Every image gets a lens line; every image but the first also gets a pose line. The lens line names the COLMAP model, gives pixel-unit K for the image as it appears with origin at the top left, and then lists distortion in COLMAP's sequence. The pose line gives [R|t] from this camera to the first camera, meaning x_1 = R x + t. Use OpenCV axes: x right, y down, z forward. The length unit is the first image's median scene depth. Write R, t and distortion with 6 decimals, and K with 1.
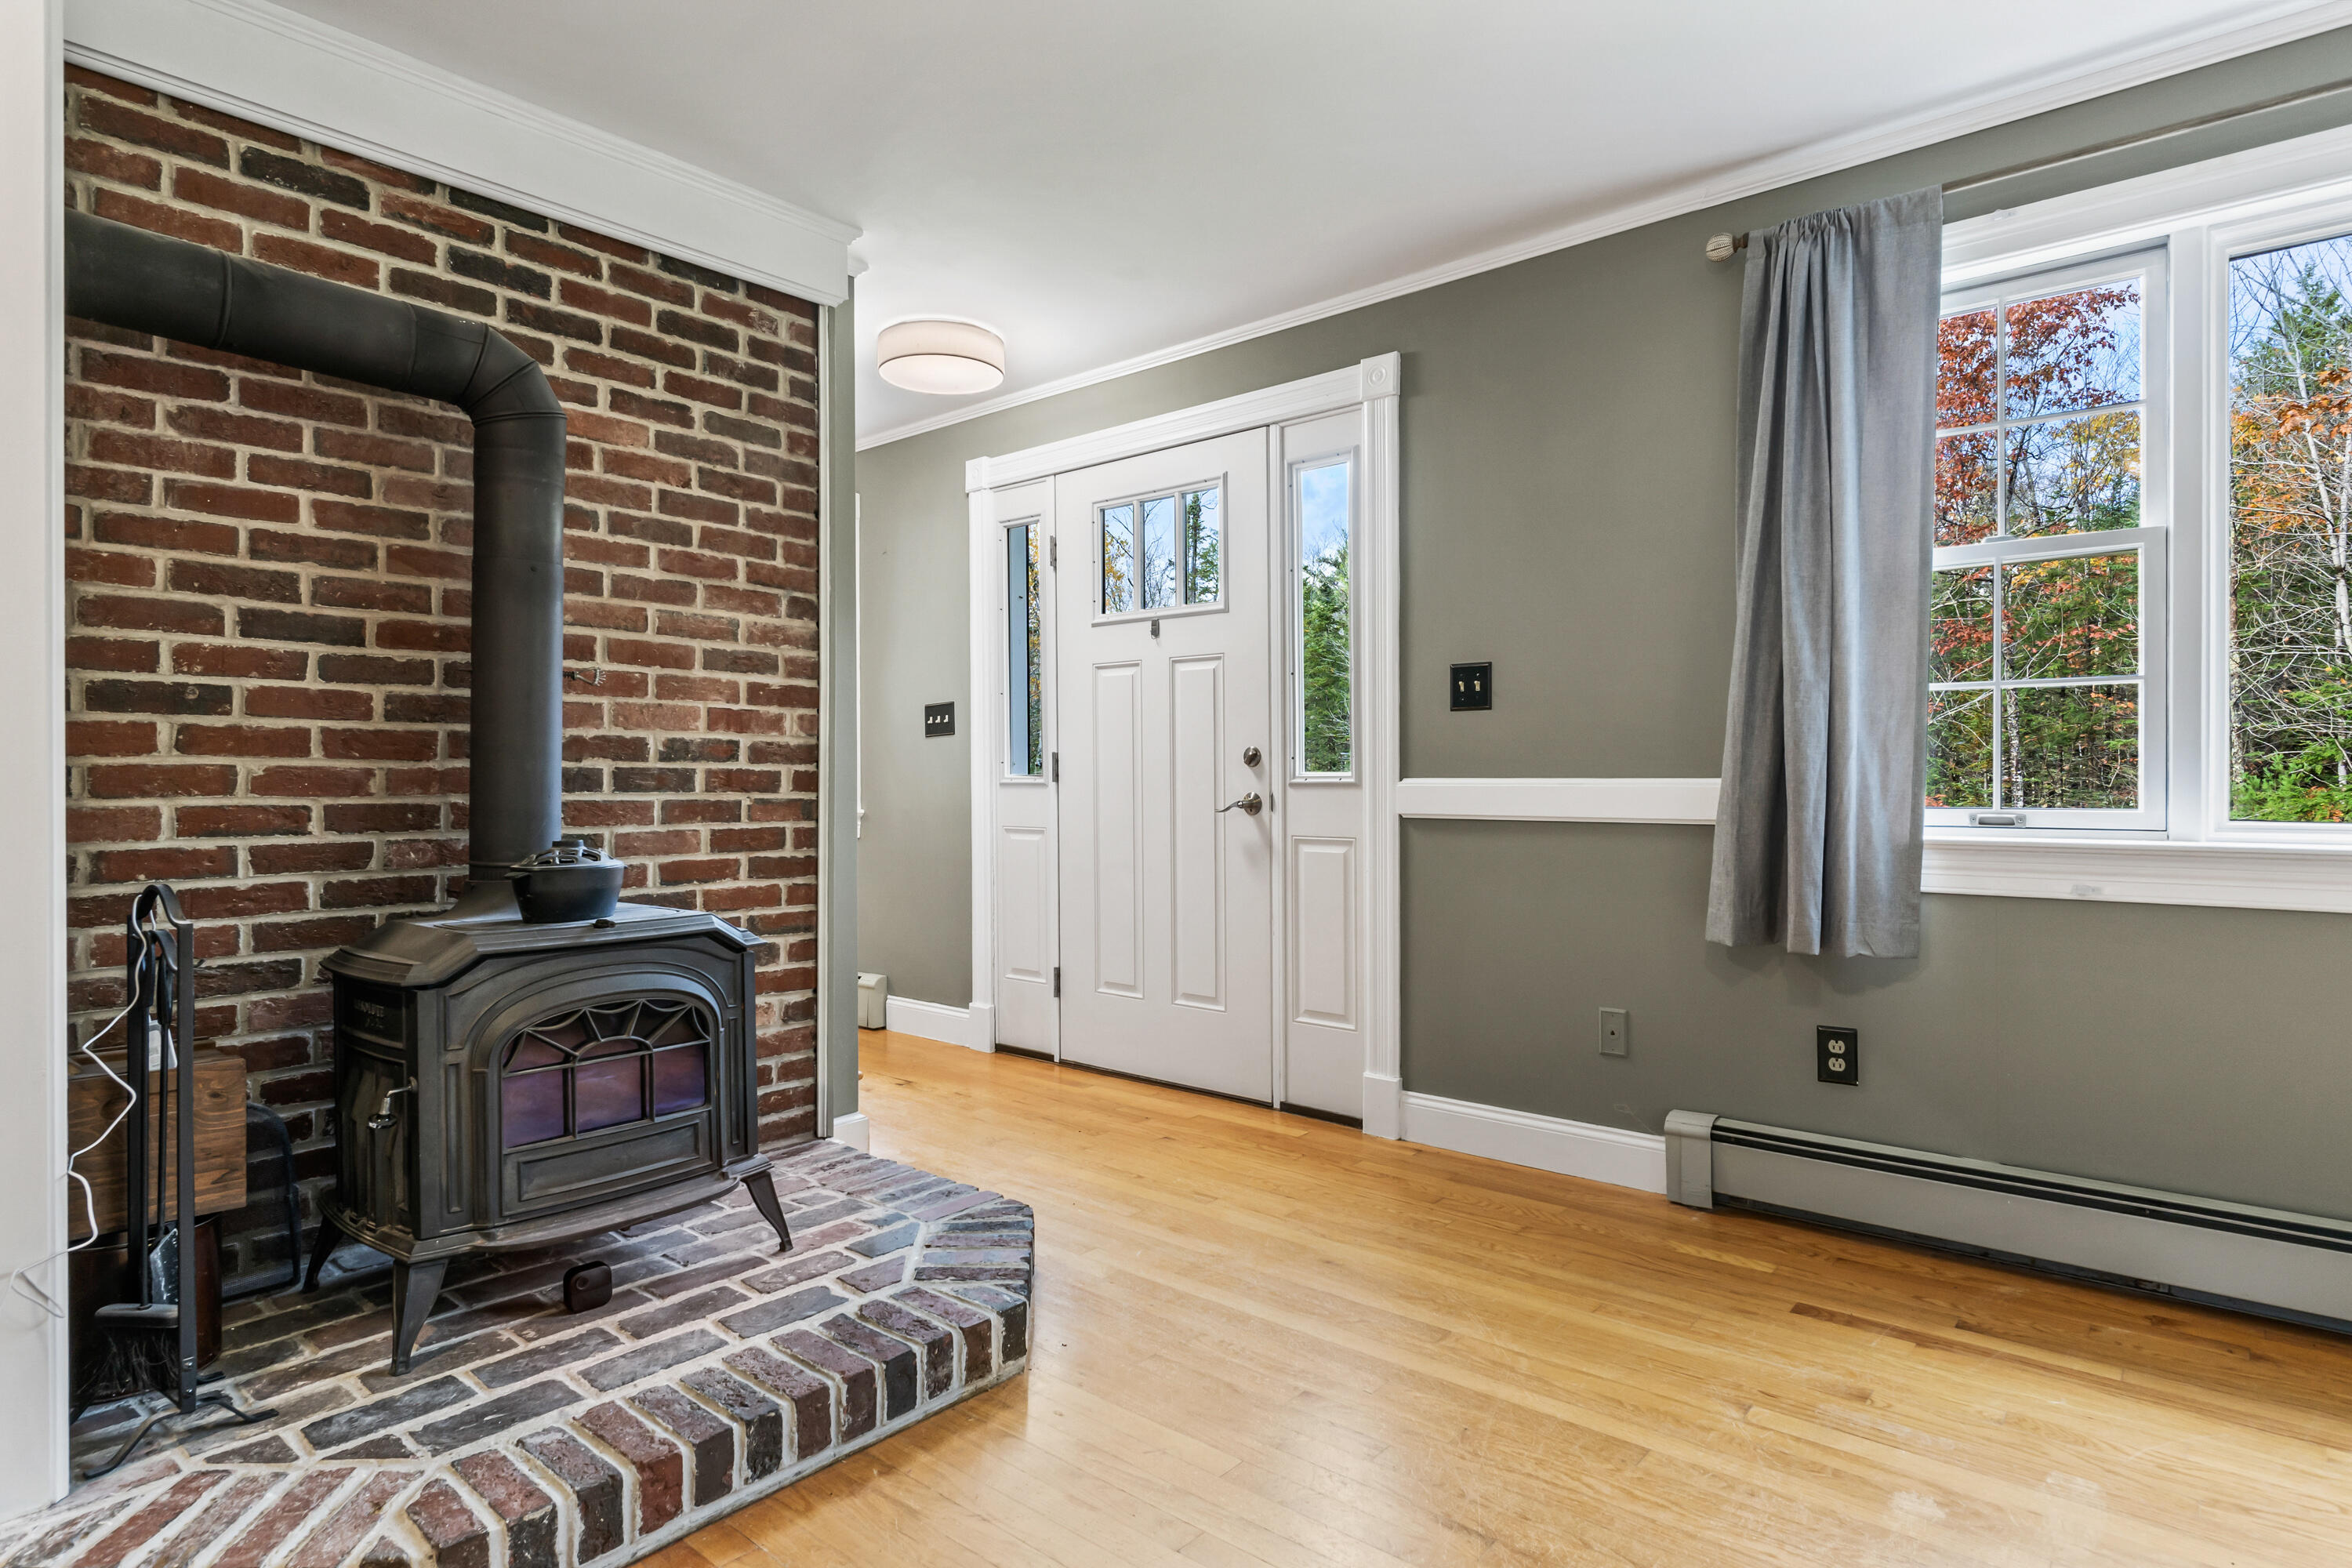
lens RADIAL K [[1244.6, 0, 1170.7], [0, 1244.6, 789.0], [0, 0, 1]] dist [-0.004949, -0.000978]
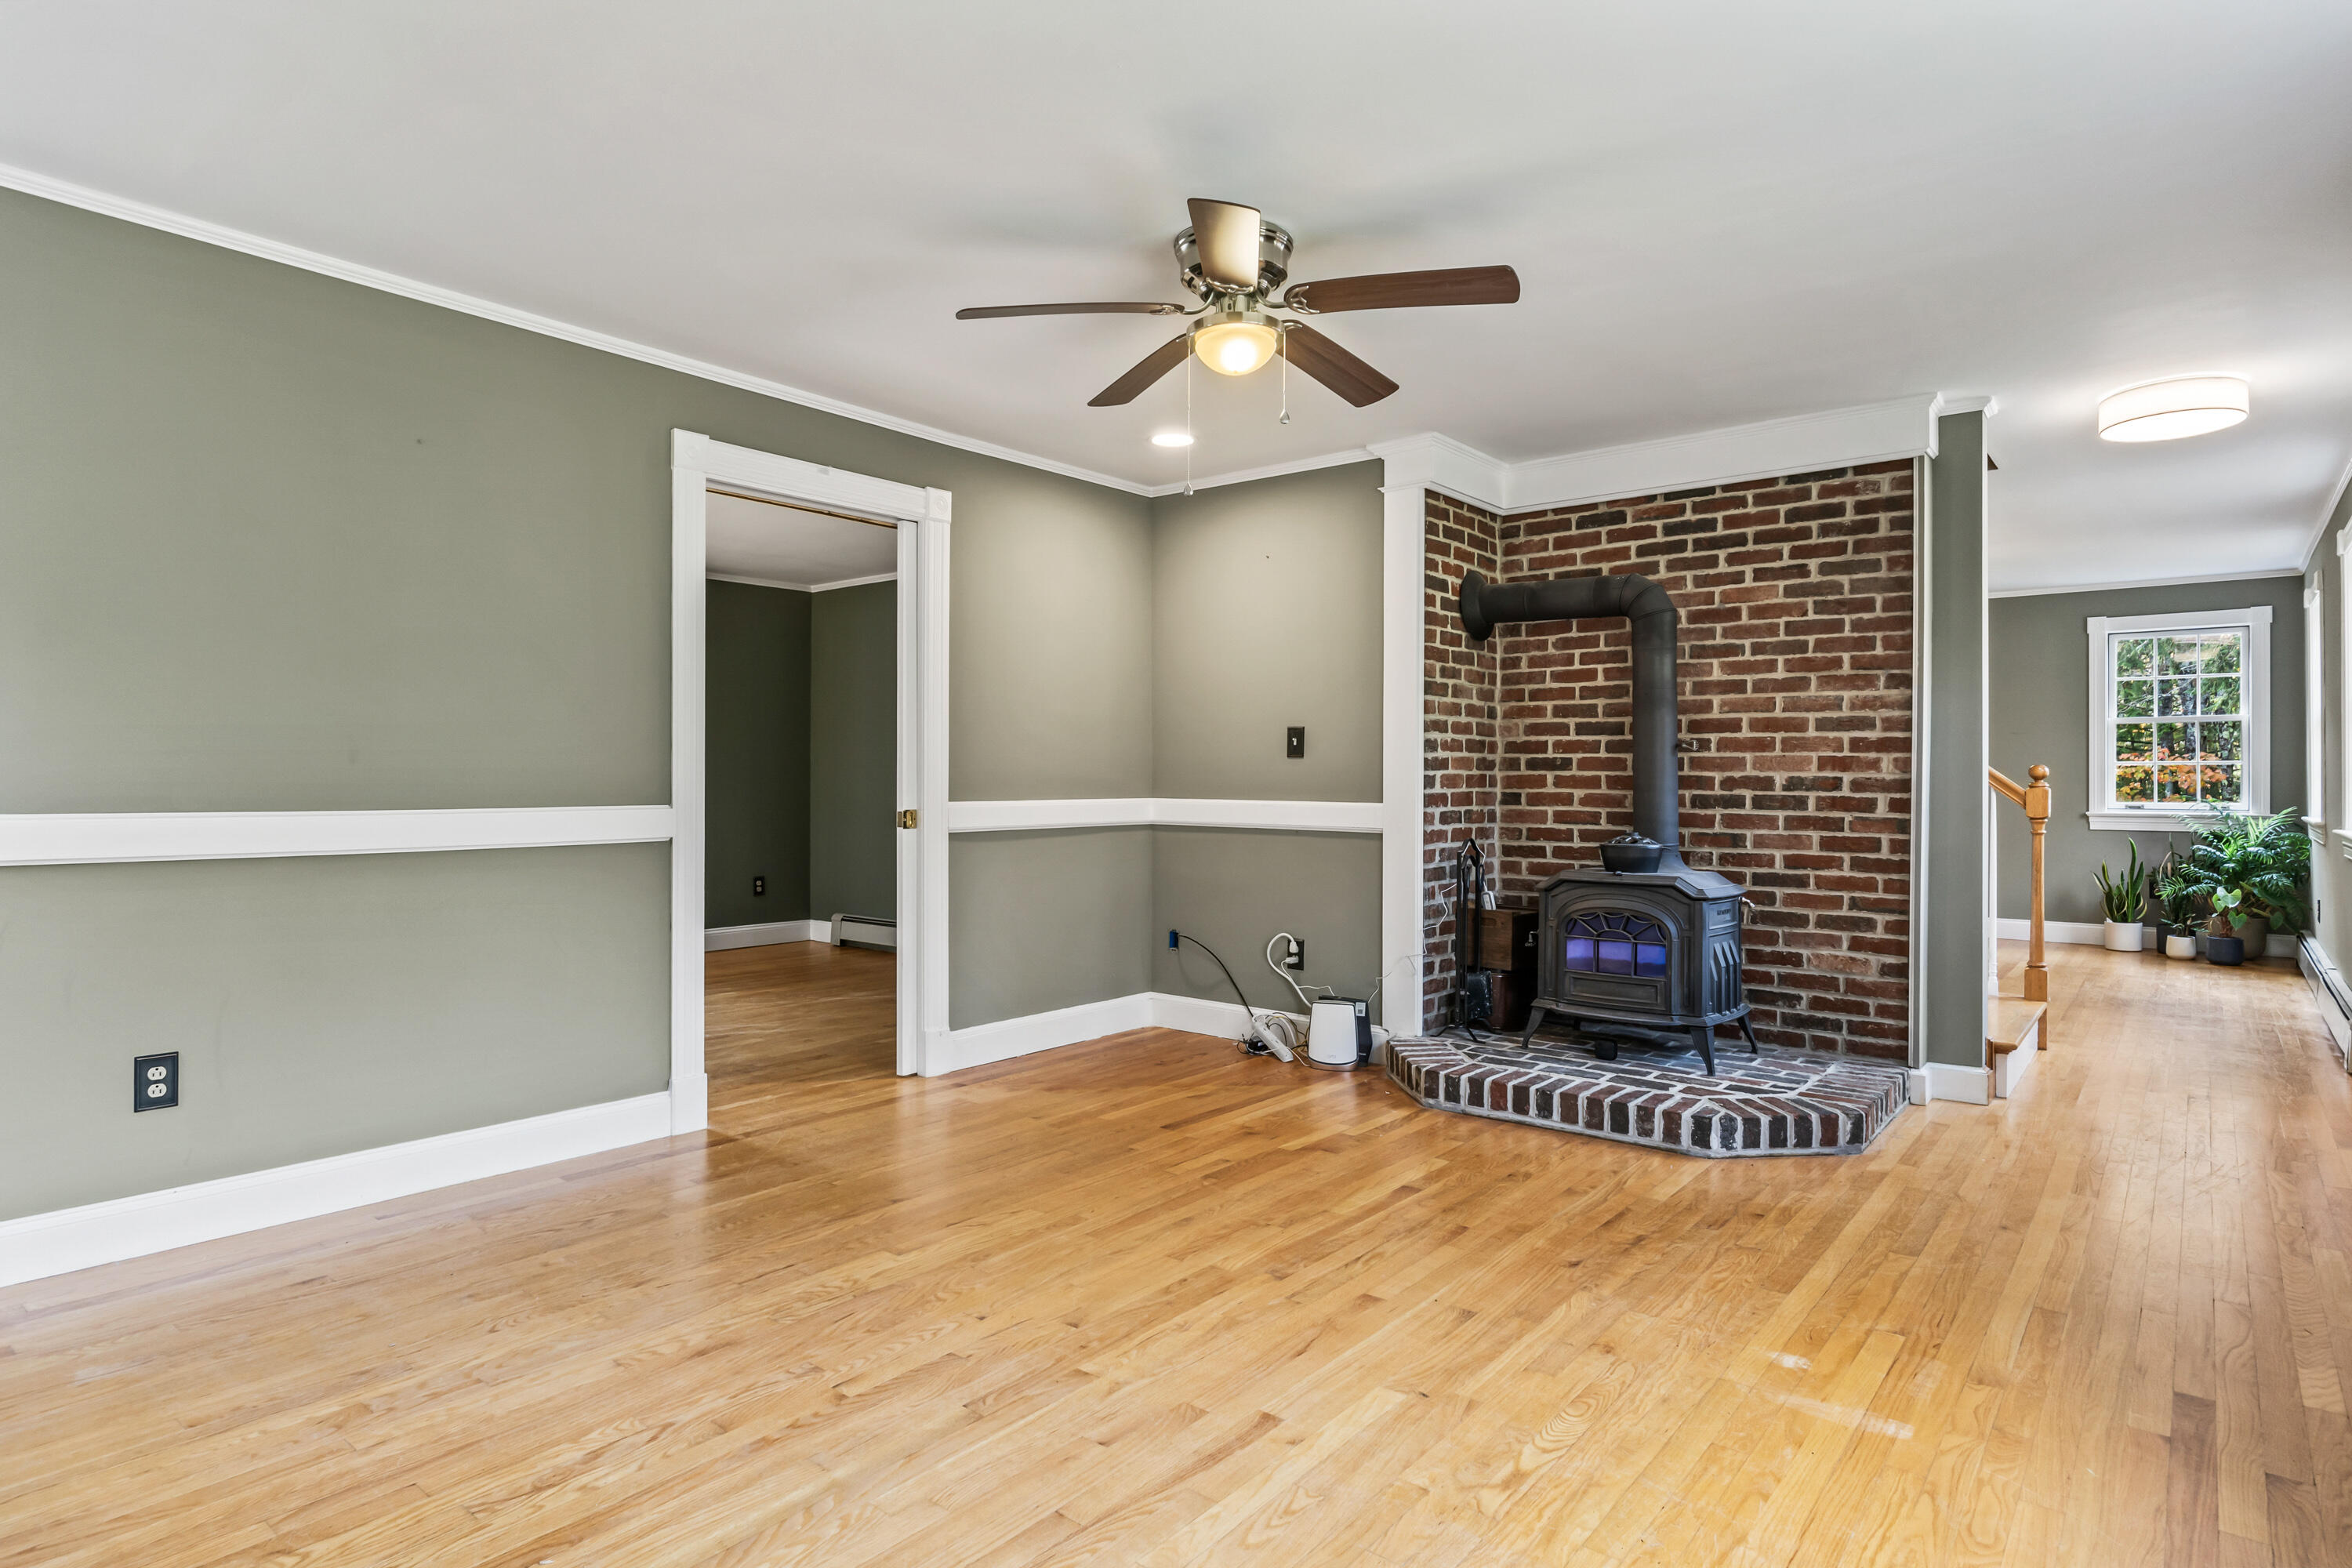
lens RADIAL K [[1244.6, 0, 1171.3], [0, 1244.6, 778.2], [0, 0, 1]] dist [-0.004949, -0.000978]
pose [[0.023805, 0.001077, -0.999716, 1.158507], [-0.012609, 0.999920, 0.000777, -0.029548], [0.999637, 0.012587, 0.023817, 0.168646]]
